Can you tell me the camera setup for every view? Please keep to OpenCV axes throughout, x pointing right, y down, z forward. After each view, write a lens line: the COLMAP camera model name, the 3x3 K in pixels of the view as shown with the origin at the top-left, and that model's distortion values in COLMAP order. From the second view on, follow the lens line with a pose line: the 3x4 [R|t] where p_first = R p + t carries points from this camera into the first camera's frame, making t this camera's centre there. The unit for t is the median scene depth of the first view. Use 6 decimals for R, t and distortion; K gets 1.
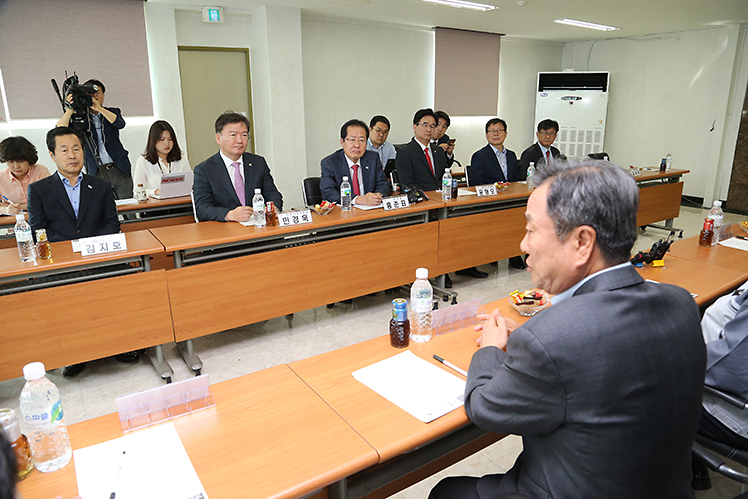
lens RADIAL K [[539.1, 0, 374.8], [0, 539.1, 232.0], [0, 0, 1]] dist [-0.000263, -0.000699]
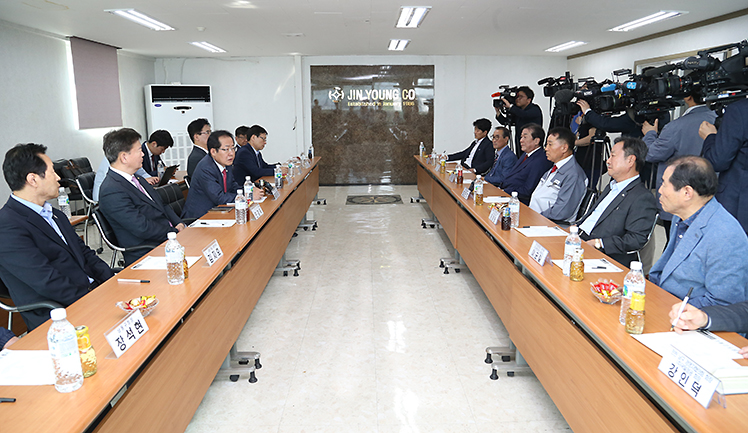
lens RADIAL K [[568.1, 0, 374.0], [0, 568.1, 216.5], [0, 0, 1]] dist [-0.000047, -0.000416]
pose [[0.549366, -0.173881, 0.817290, -0.433284], [0.214826, 0.974621, 0.062951, -0.018799], [-0.807494, 0.140992, 0.572778, 0.038215]]
